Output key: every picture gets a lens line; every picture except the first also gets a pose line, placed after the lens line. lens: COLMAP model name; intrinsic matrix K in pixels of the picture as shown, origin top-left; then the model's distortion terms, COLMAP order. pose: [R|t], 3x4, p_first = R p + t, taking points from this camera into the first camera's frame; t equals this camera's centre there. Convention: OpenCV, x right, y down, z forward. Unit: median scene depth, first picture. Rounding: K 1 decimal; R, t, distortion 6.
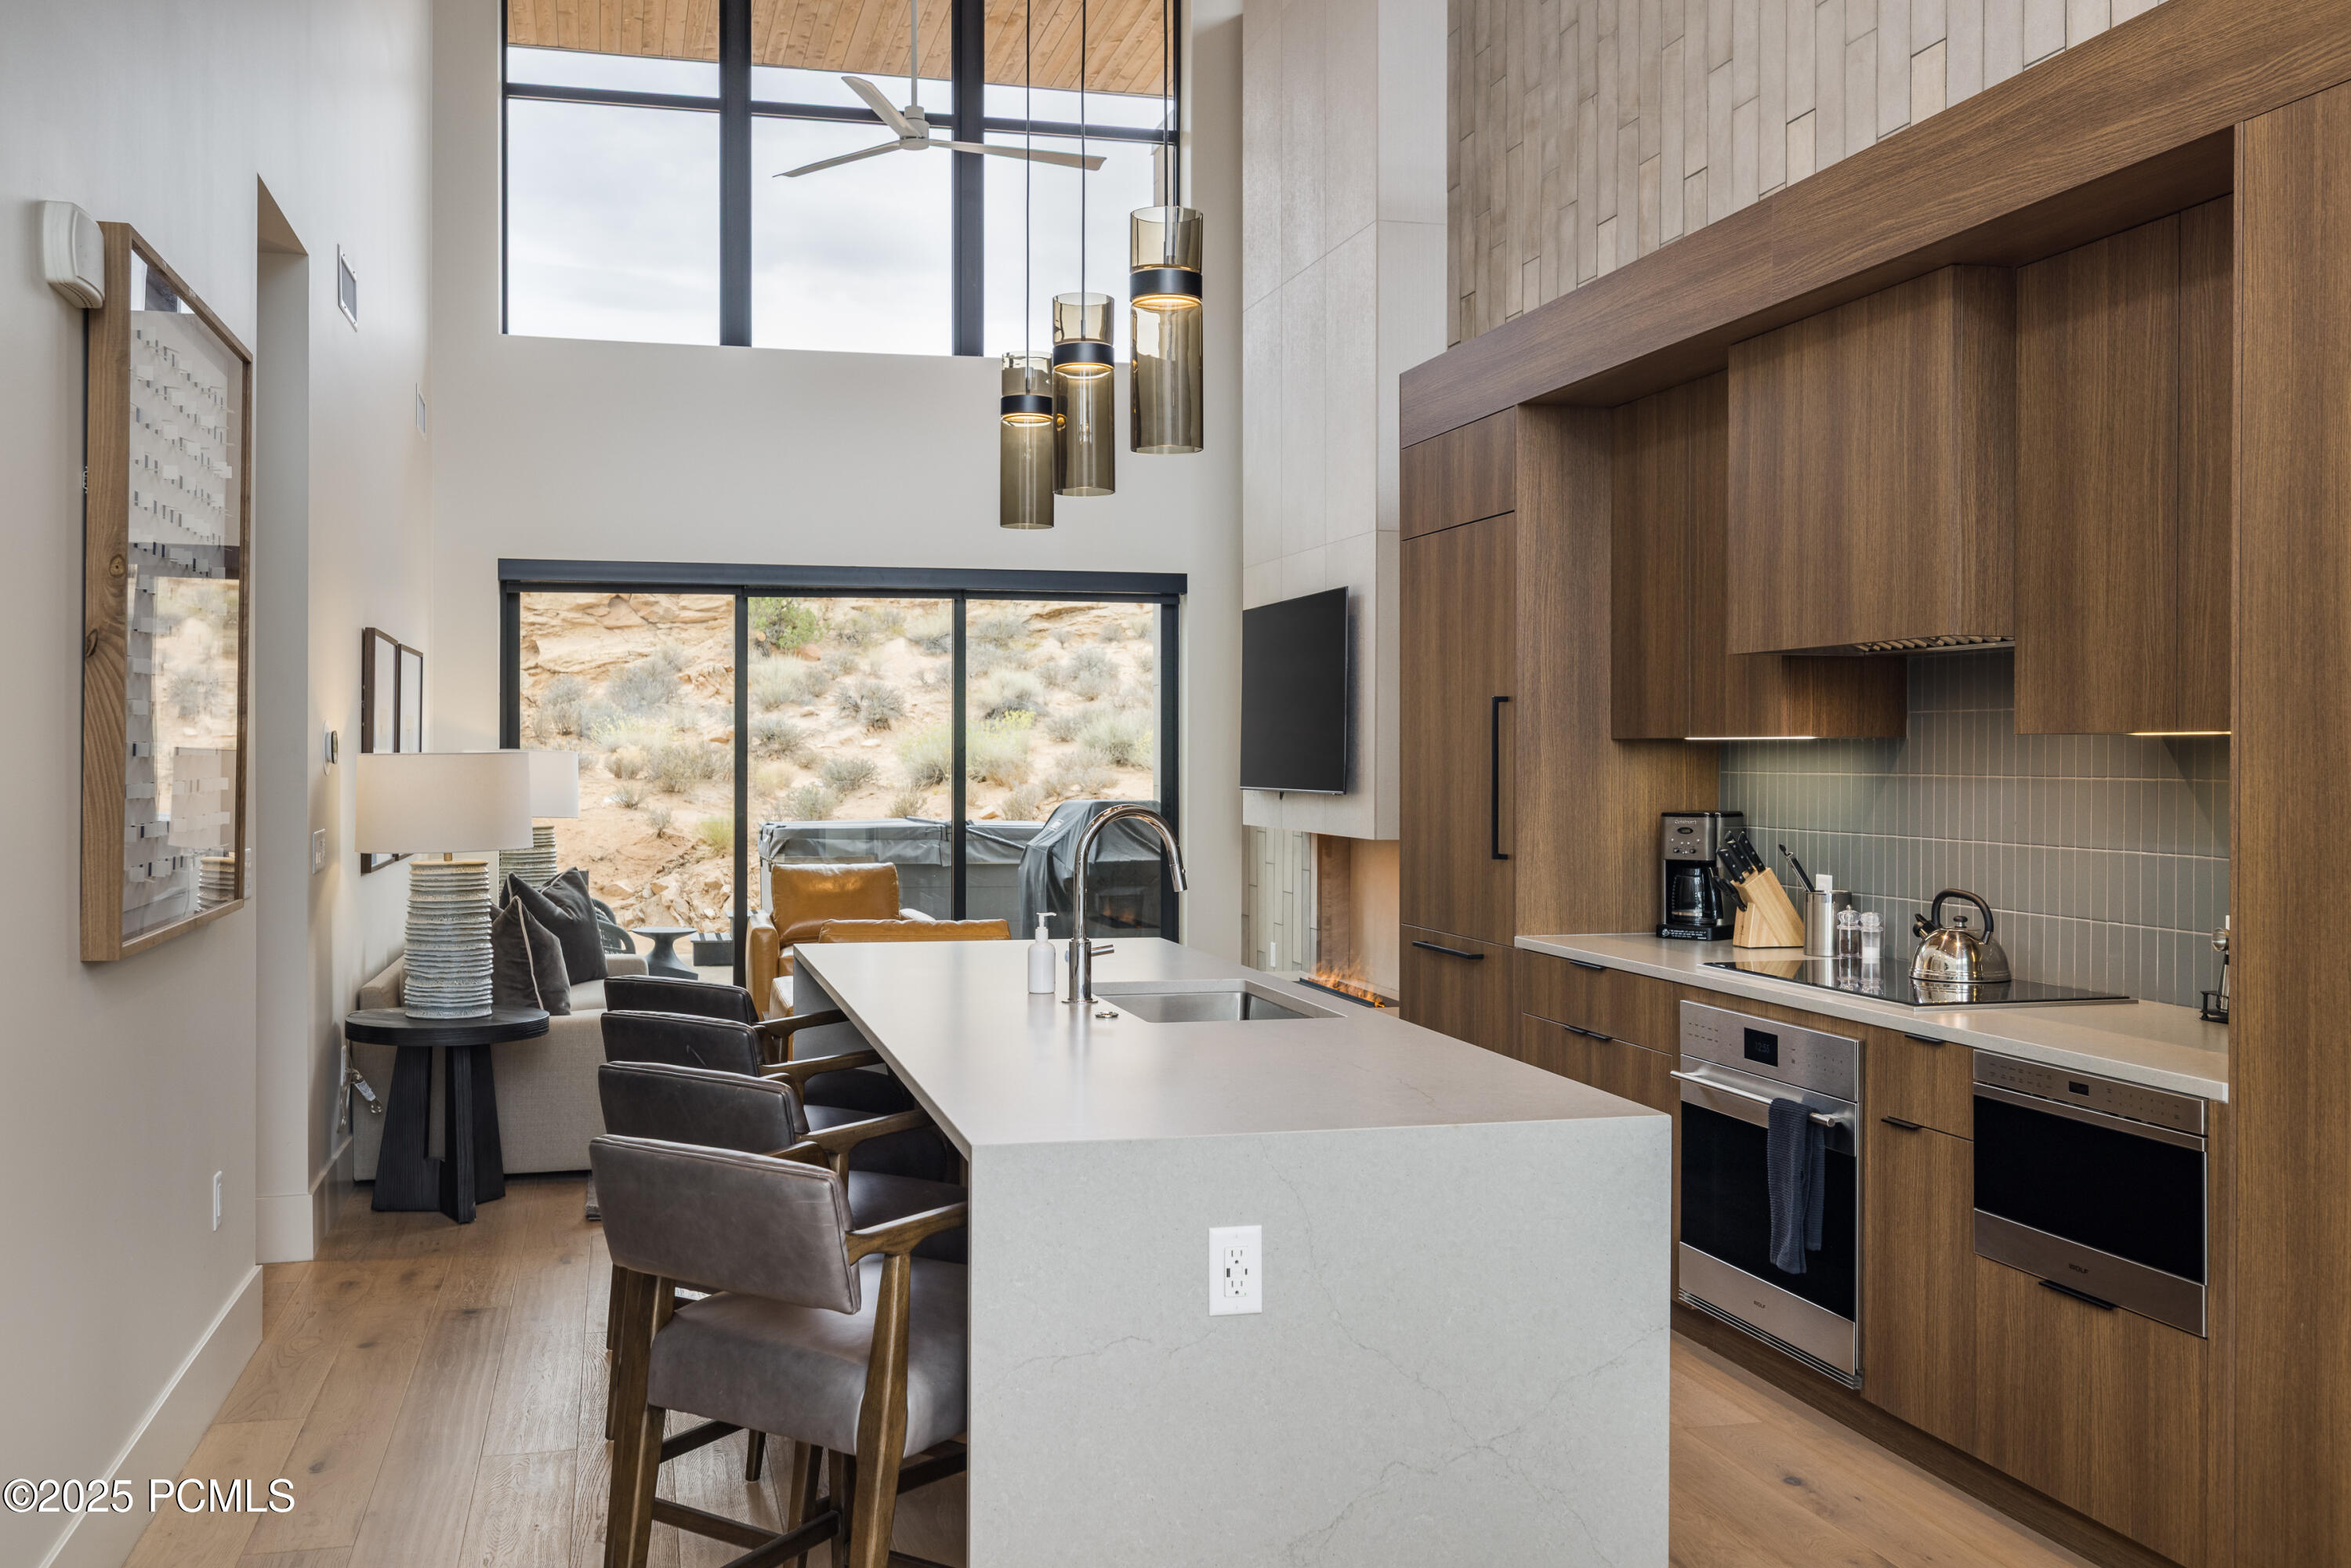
lens RADIAL K [[2251.5, 0, 1176.0], [0, 2251.5, 784.0], [0, 0, 1]] dist [-0.007179, 0.000000]
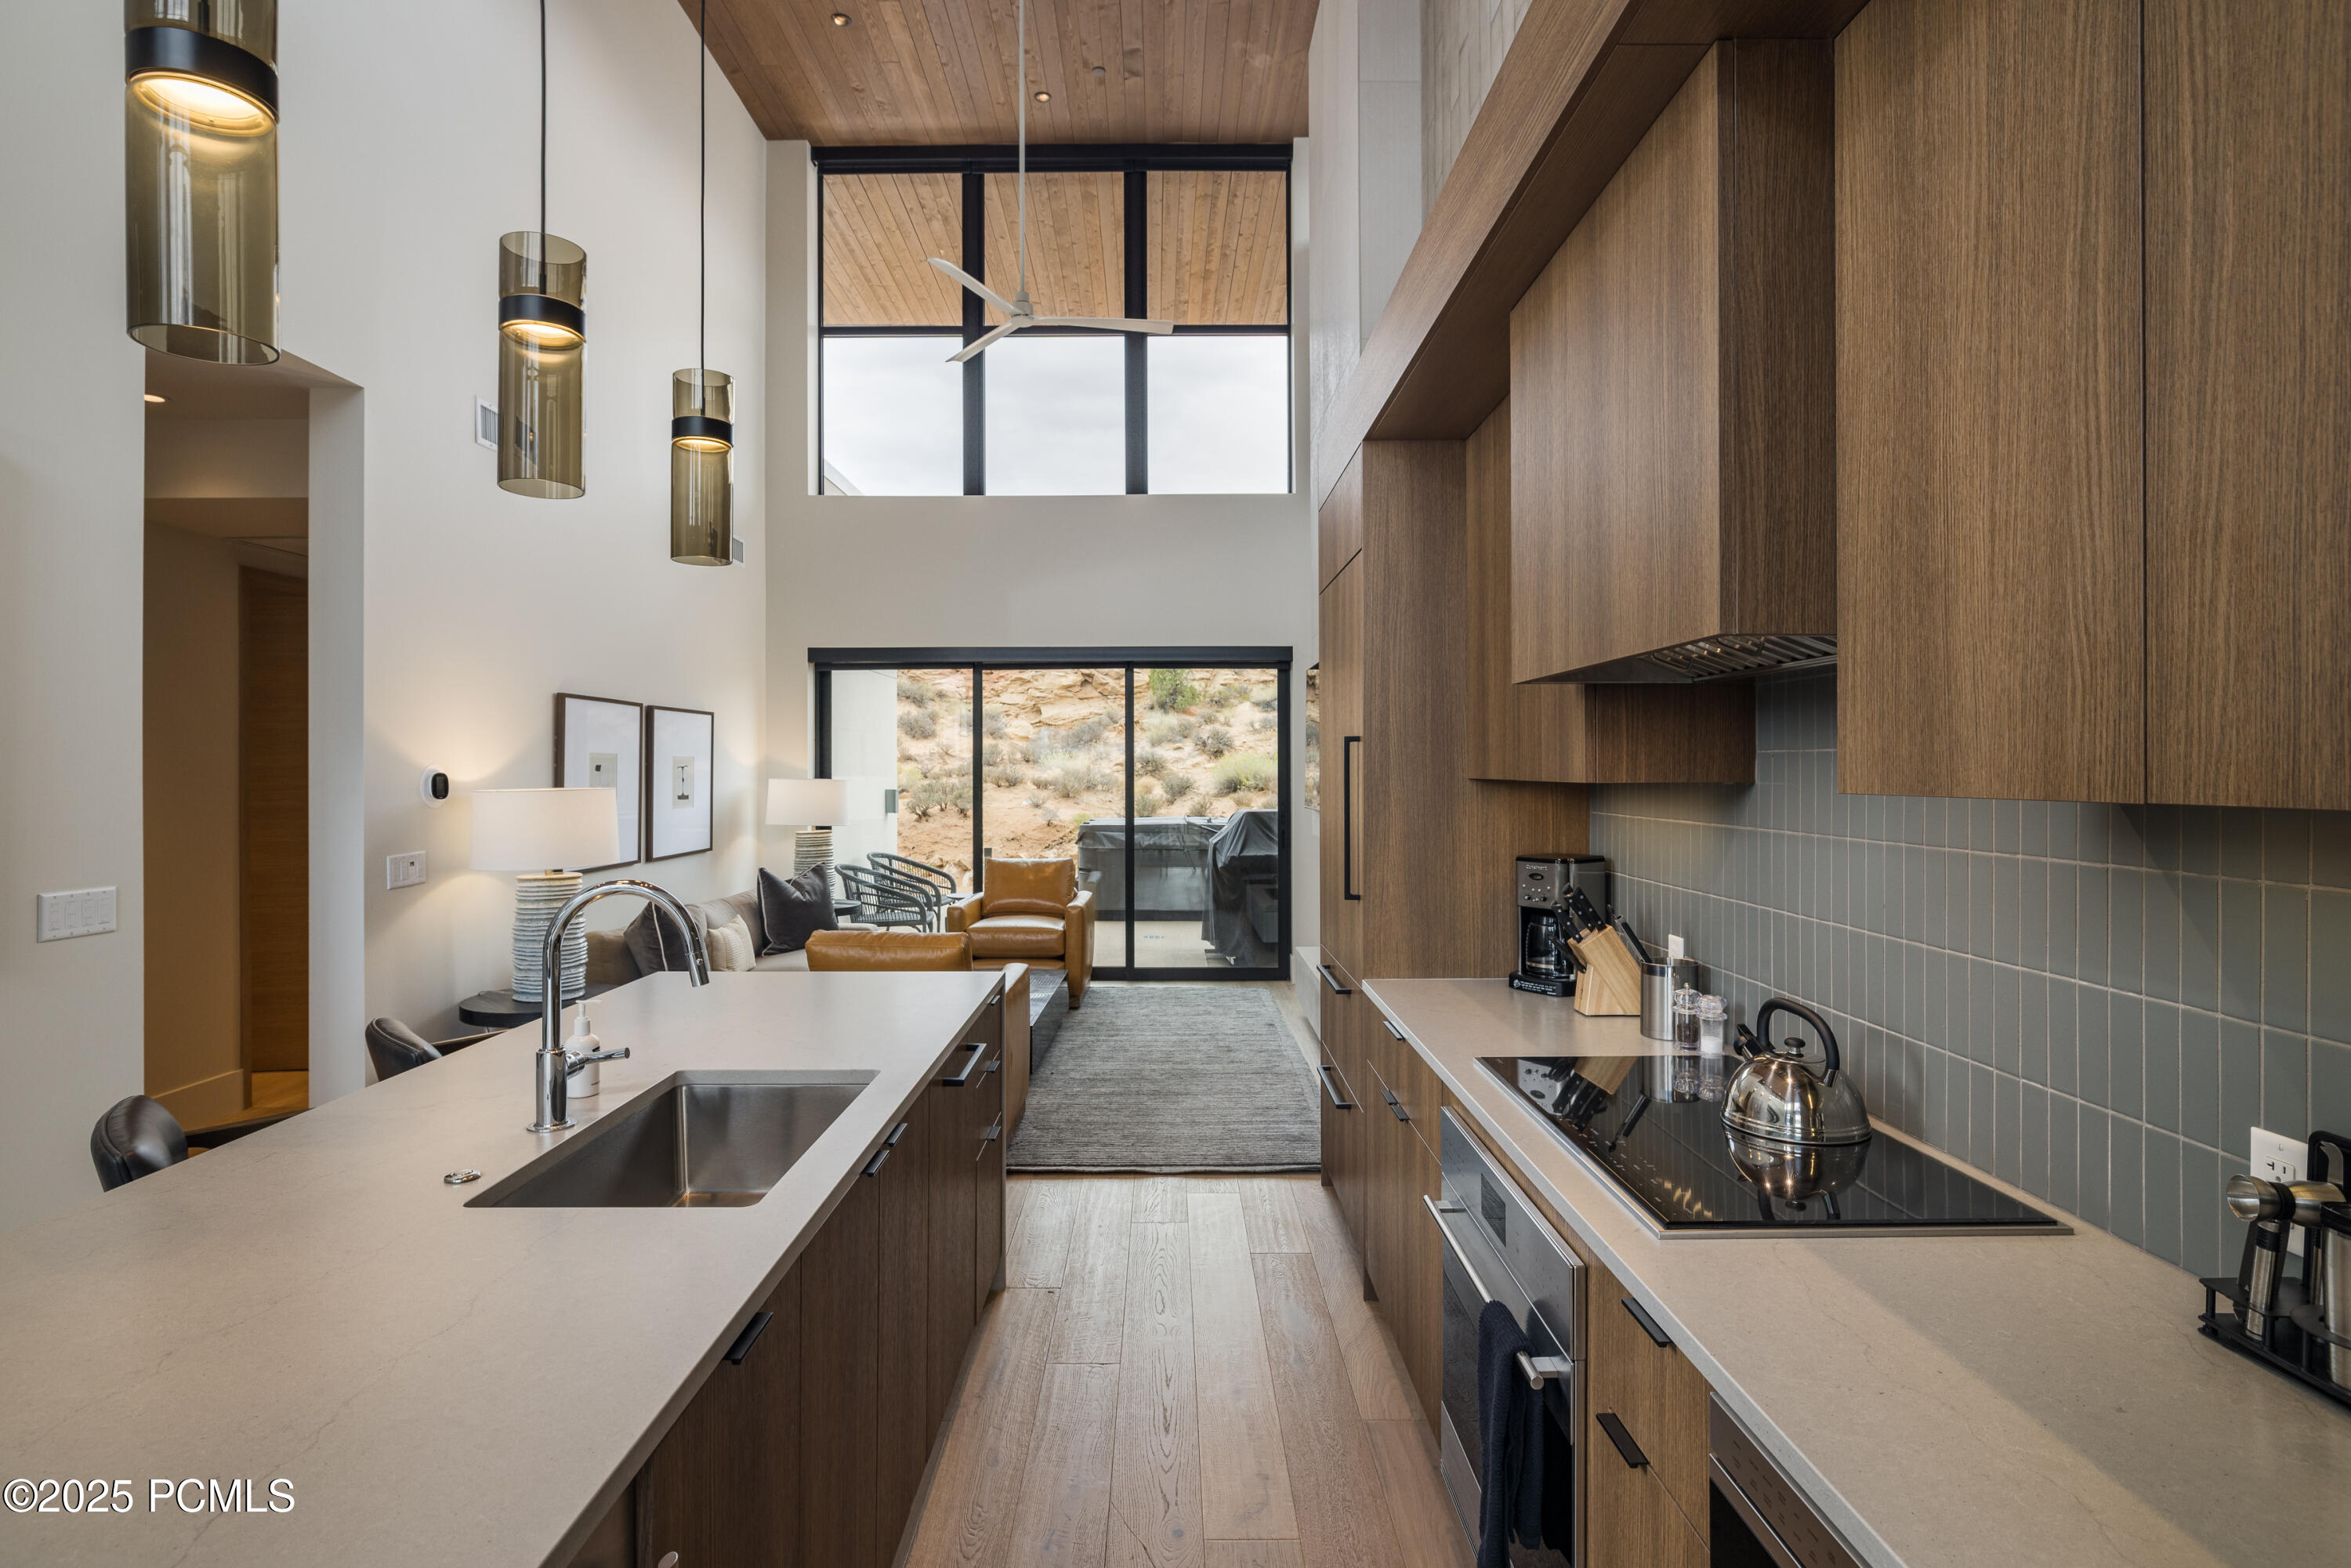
lens RADIAL K [[1229.1, 0, 1172.7], [0, 1229.1, 768.7], [0, 0, 1]] dist [-0.005836, -0.000625]
pose [[0.969332, -0.002539, -0.245740, 0.208886], [-0.000554, 0.999922, -0.012515, -0.018347], [0.245753, 0.012267, 0.969255, 0.471860]]
